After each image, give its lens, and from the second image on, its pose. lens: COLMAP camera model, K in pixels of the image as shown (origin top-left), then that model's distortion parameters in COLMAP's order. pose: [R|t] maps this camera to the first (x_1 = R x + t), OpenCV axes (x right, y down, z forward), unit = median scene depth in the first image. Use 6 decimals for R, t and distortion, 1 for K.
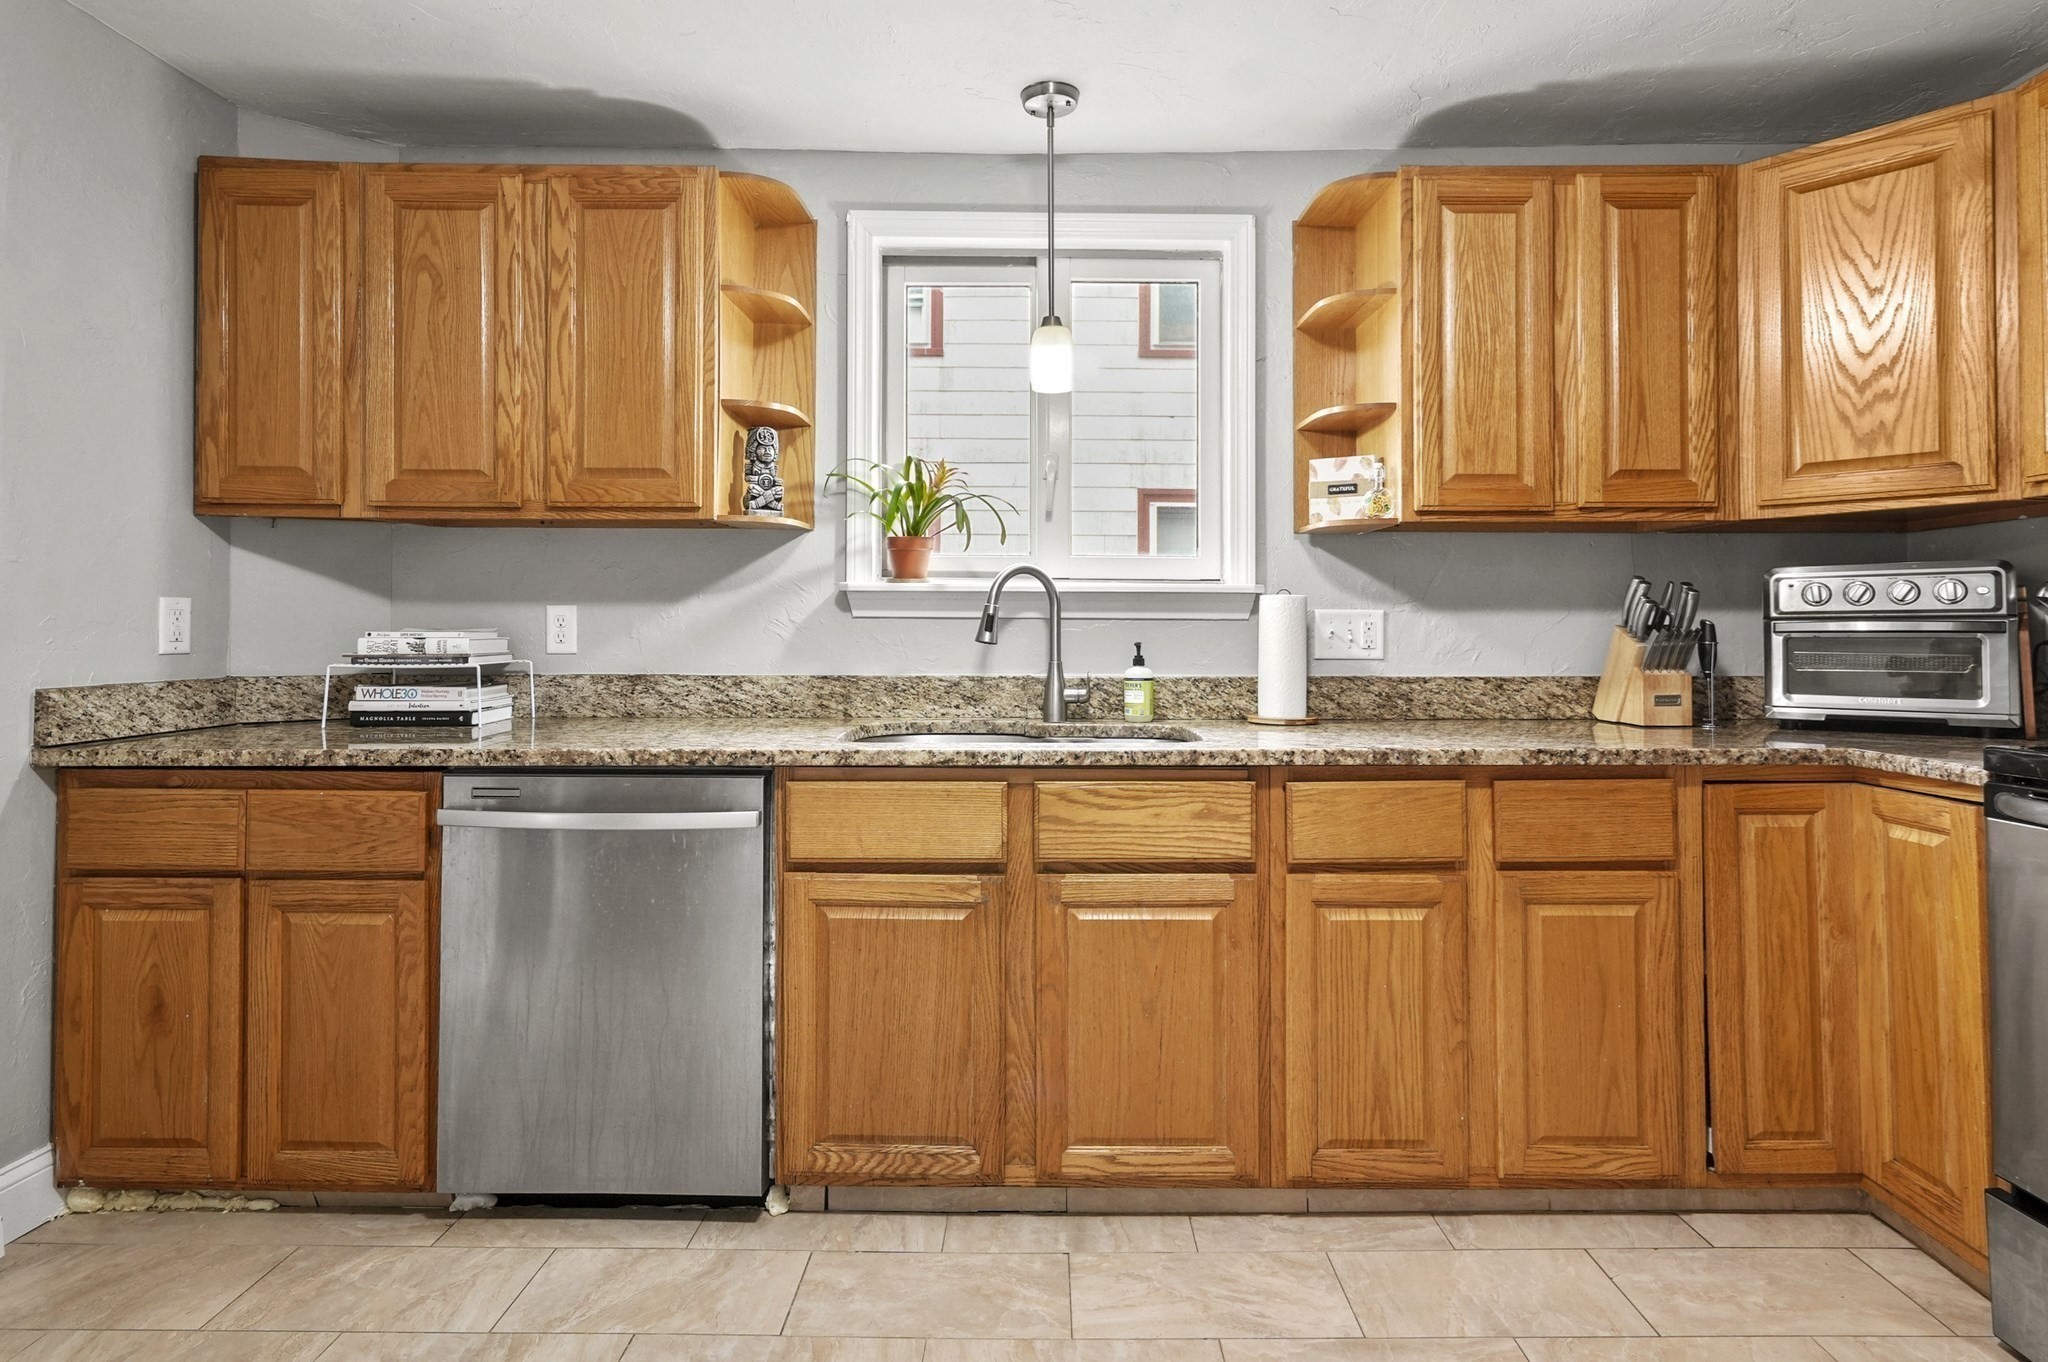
lens RADIAL K [[1044.1, 0, 1033.6], [0, 1044.1, 617.7], [0, 0, 1]] dist [0.000021, 0.001345]
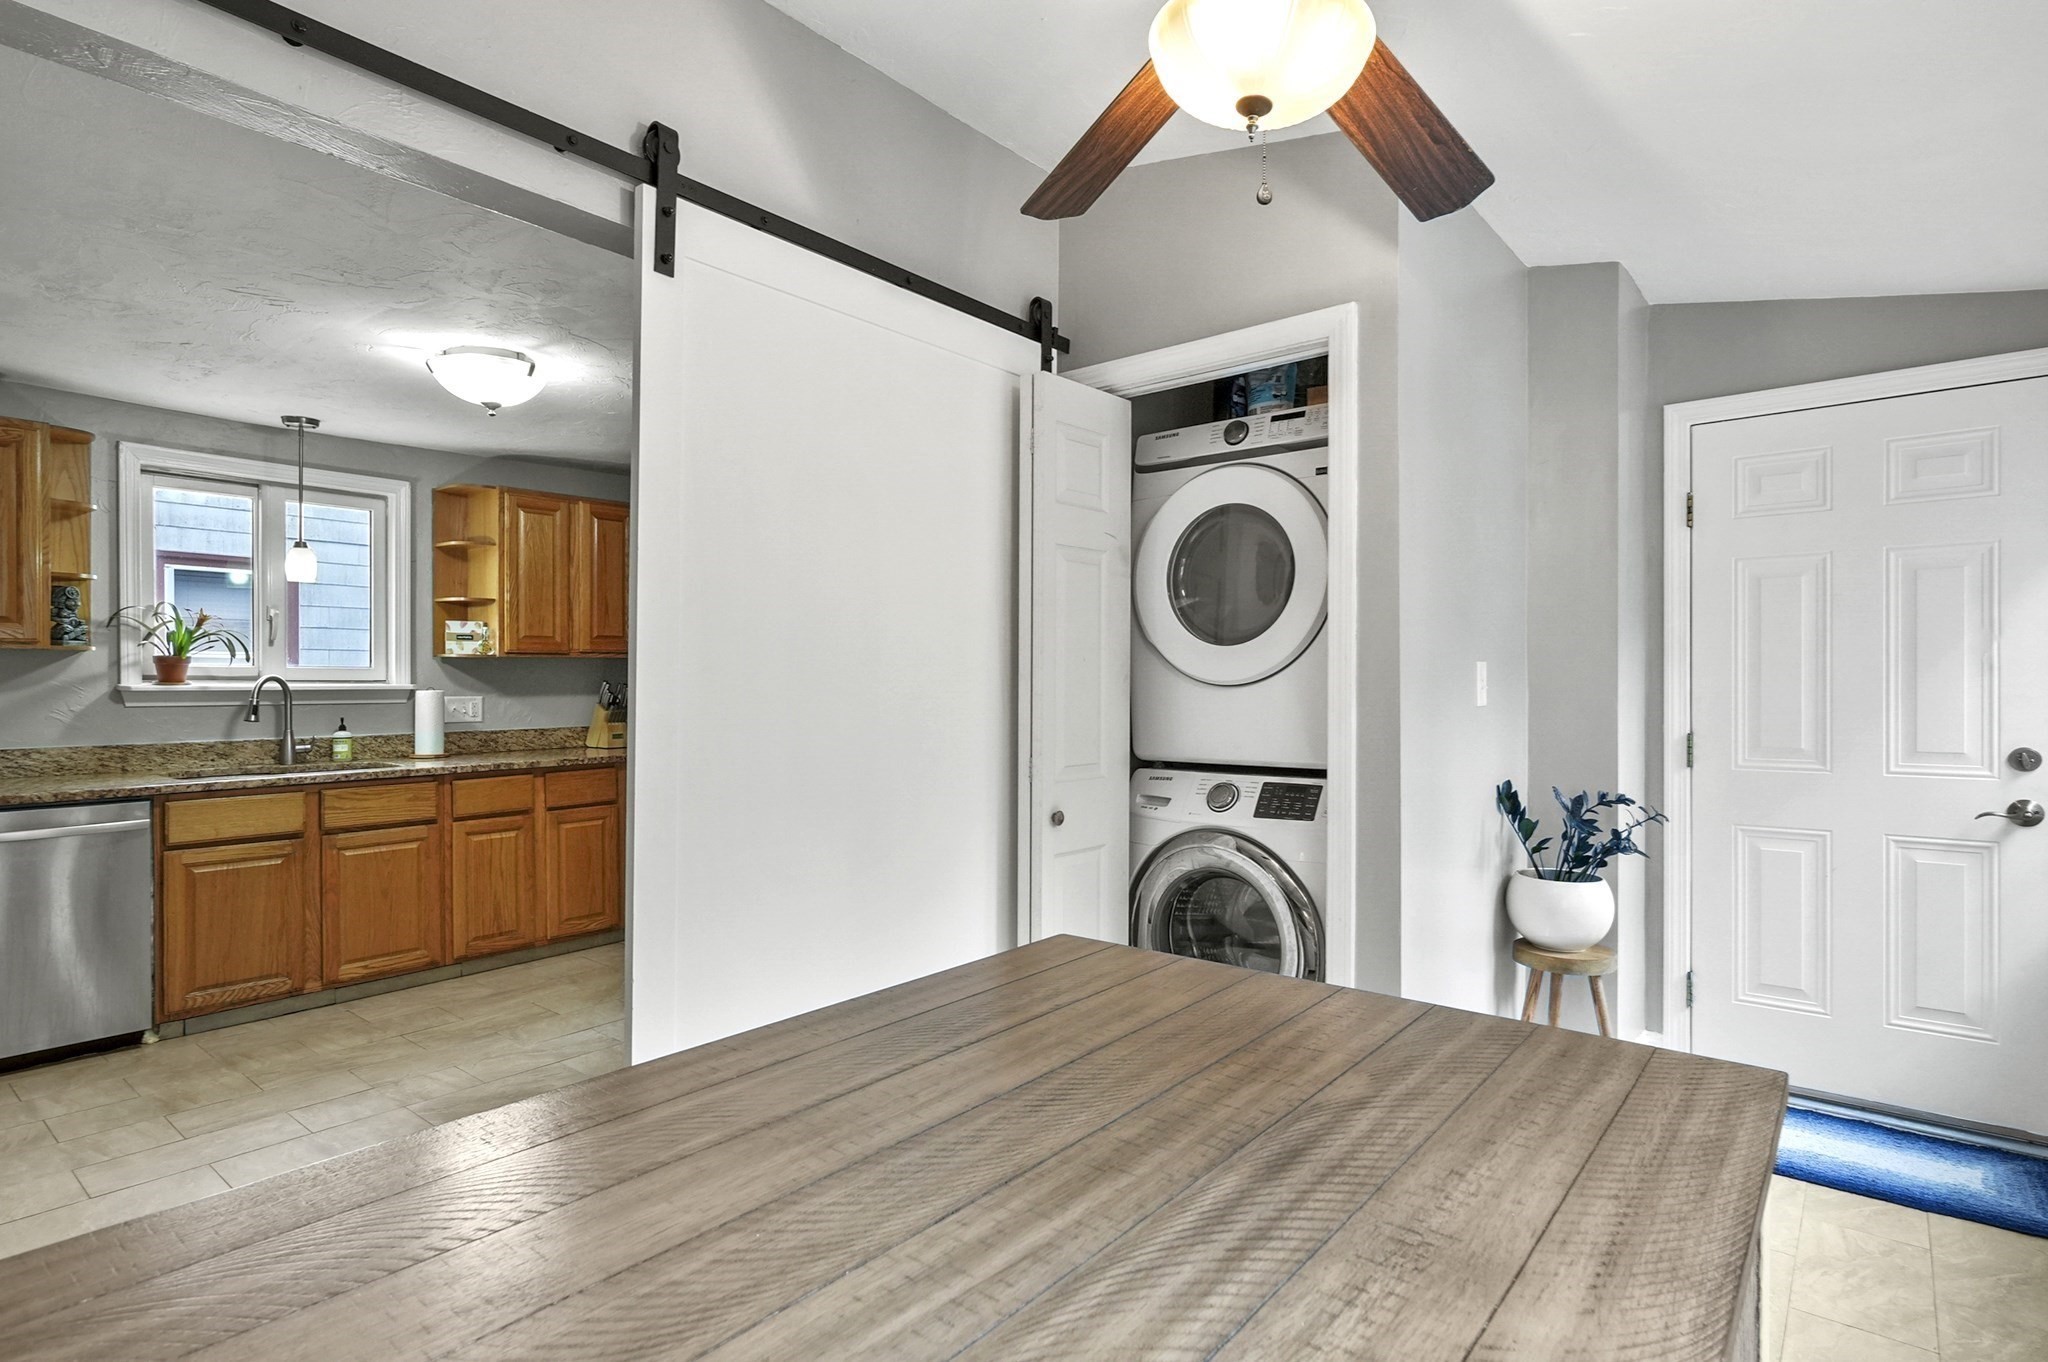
lens RADIAL K [[1067.8, 0, 1036.7], [0, 1067.8, 684.7], [0, 0, 1]] dist [0.000382, 0.002015]
pose [[0.630074, -0.008728, 0.776486, -0.683862], [-0.009491, 0.999776, 0.018940, -0.094088], [-0.776477, -0.019303, 0.629849, -1.287552]]
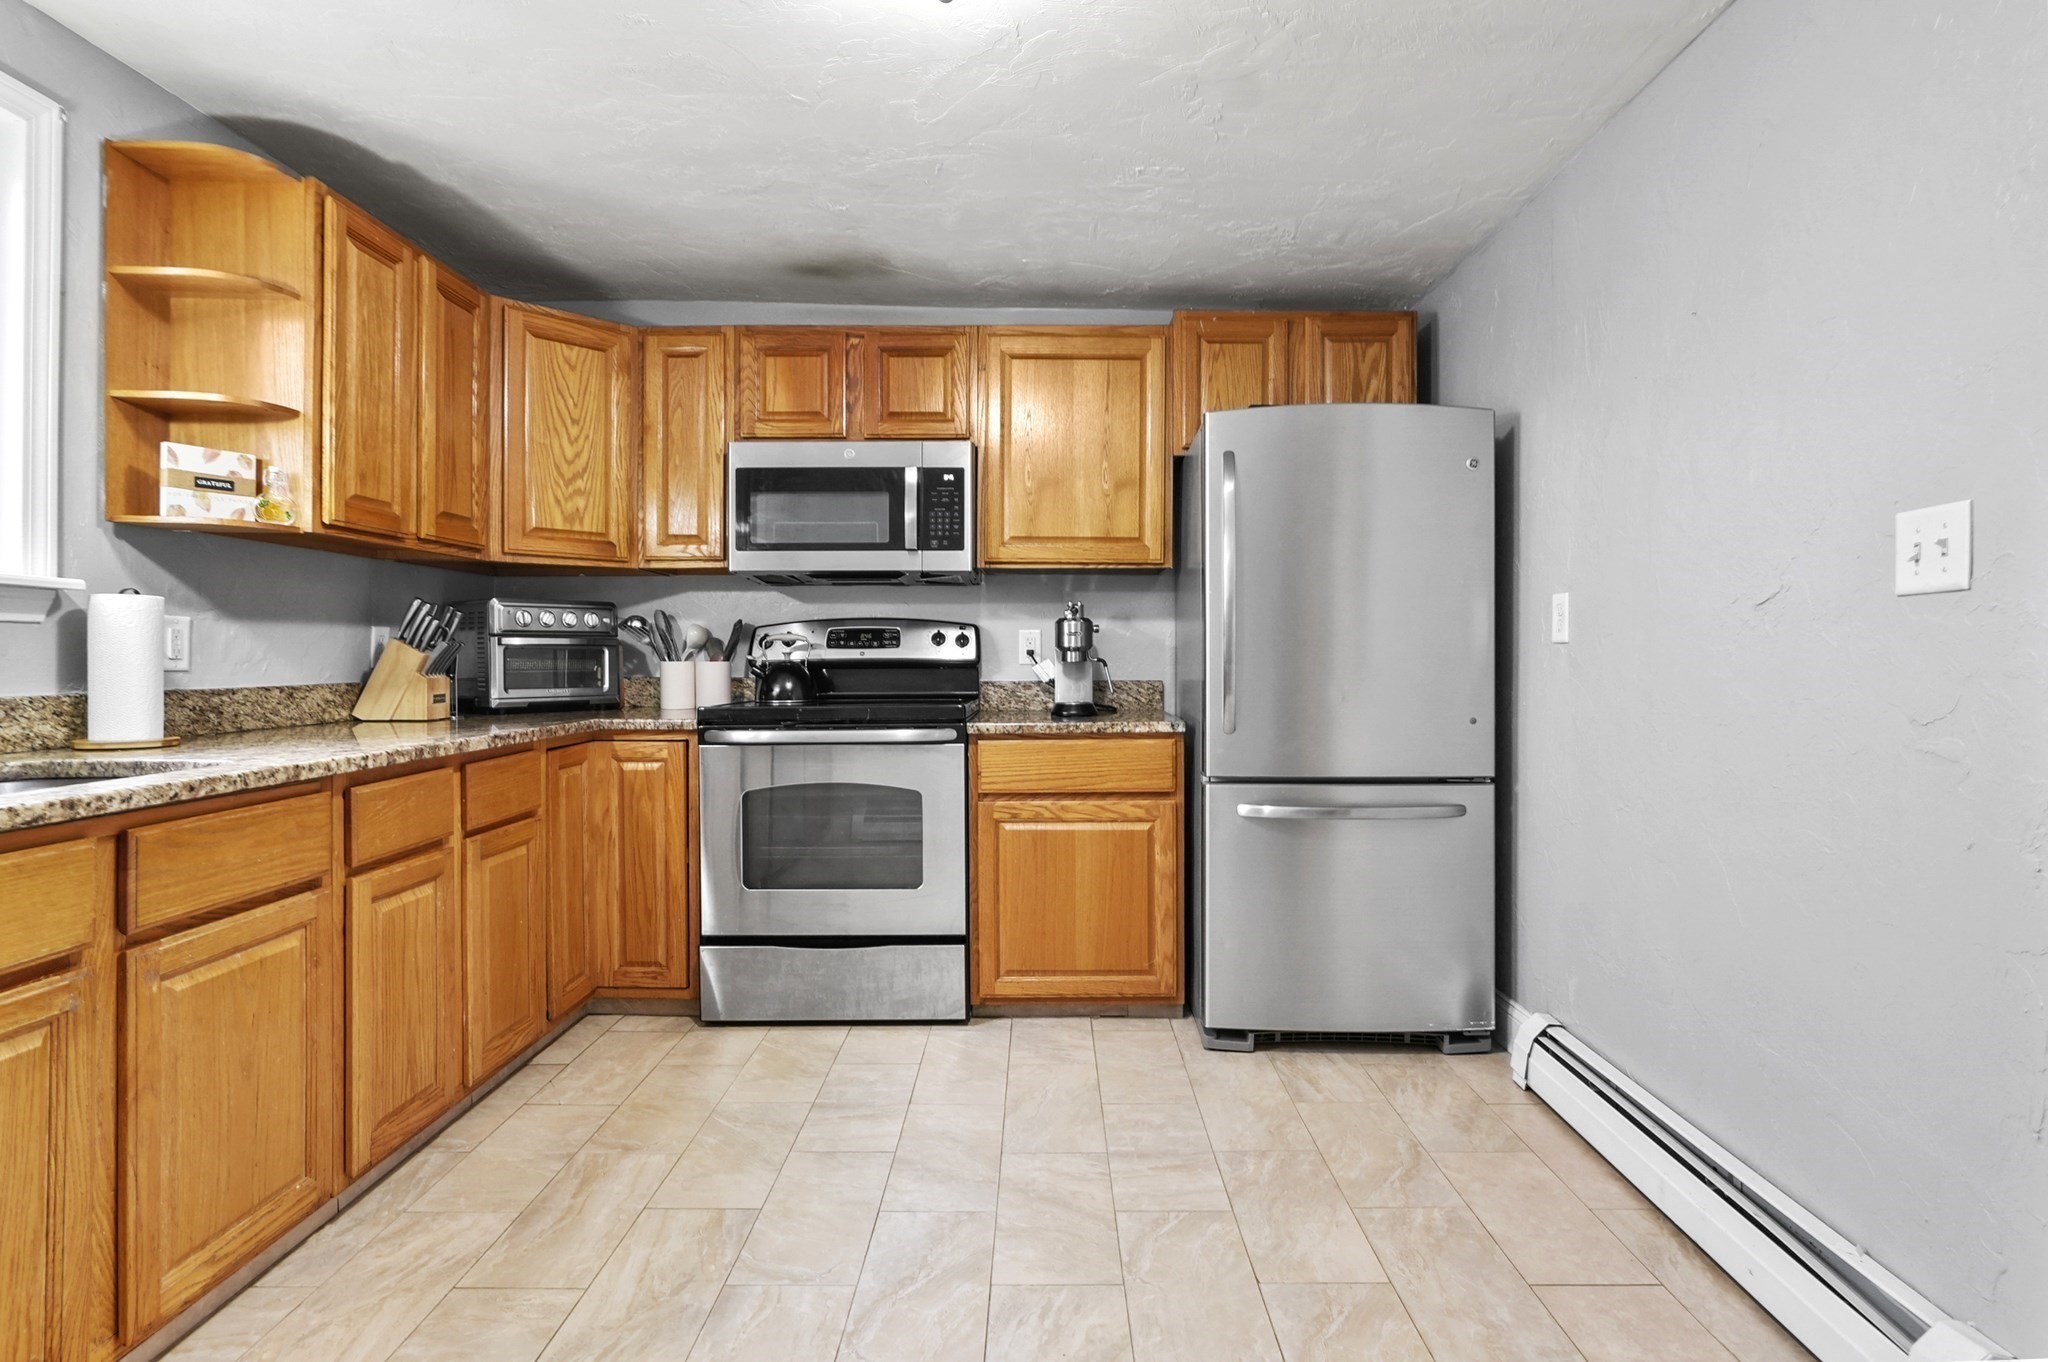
lens RADIAL K [[1019.5, 0, 1049.7], [0, 1019.5, 665.7], [0, 0, 1]] dist [-0.000875, 0.001696]
pose [[-0.008349, -0.010443, 0.999911, -0.695757], [-0.016741, 0.999807, 0.010302, 0.016838], [-0.999825, -0.016653, -0.008522, 0.313215]]
